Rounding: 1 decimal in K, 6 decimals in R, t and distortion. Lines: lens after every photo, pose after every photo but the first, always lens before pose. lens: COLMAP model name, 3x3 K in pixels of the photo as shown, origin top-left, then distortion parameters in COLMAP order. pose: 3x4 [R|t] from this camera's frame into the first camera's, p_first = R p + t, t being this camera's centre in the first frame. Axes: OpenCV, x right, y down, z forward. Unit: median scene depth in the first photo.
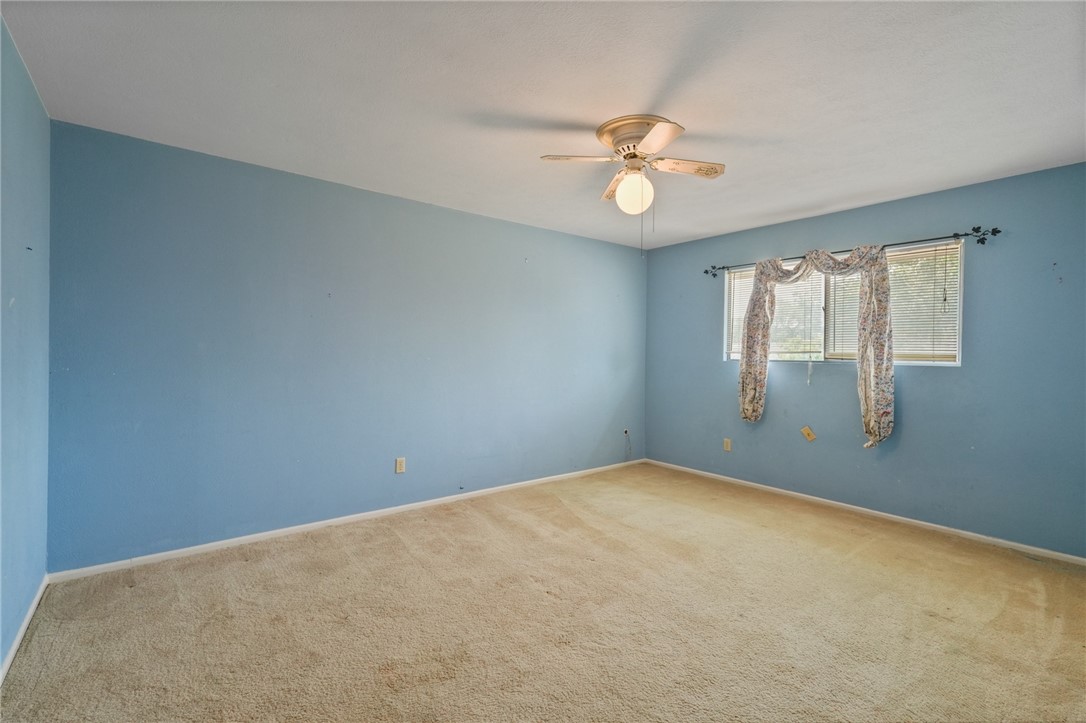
lens RADIAL K [[482.4, 0, 547.4], [0, 482.4, 356.5], [0, 0, 1]] dist [-0.001317, -0.000070]
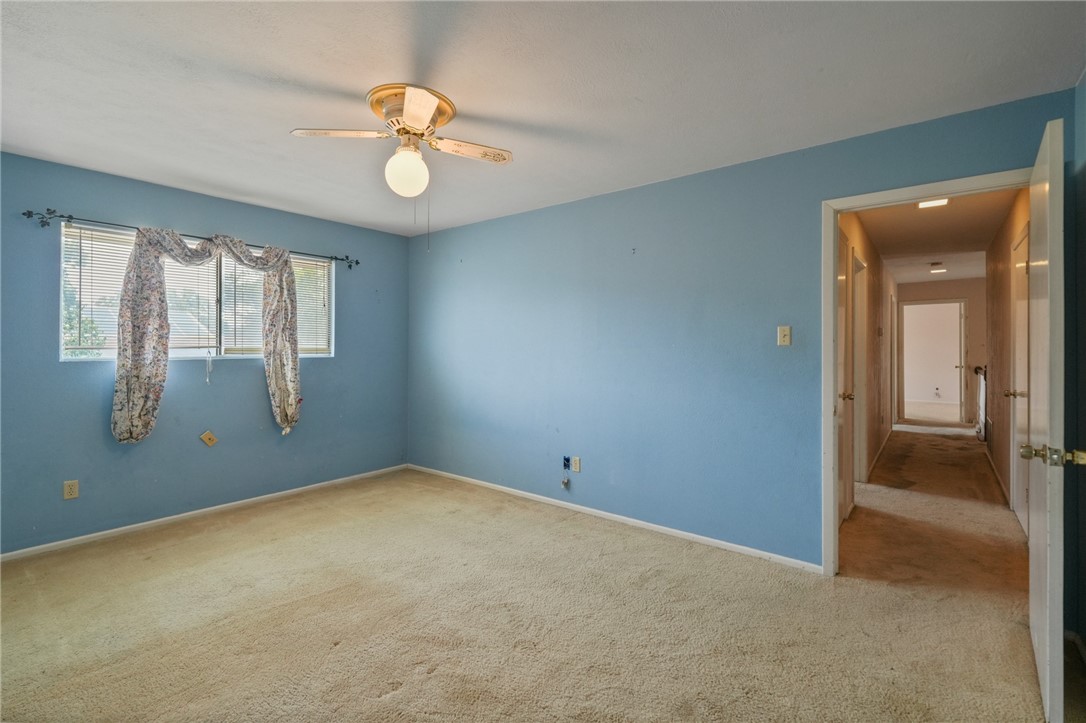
lens RADIAL K [[480.0, 0, 541.5], [0, 480.0, 350.4], [0, 0, 1]] dist [0.001506, 0.000036]
pose [[-0.211232, -0.017307, 0.977283, -0.488253], [0.006603, 0.999795, 0.019133, -0.016961], [-0.977414, 0.010495, -0.211074, 0.632972]]
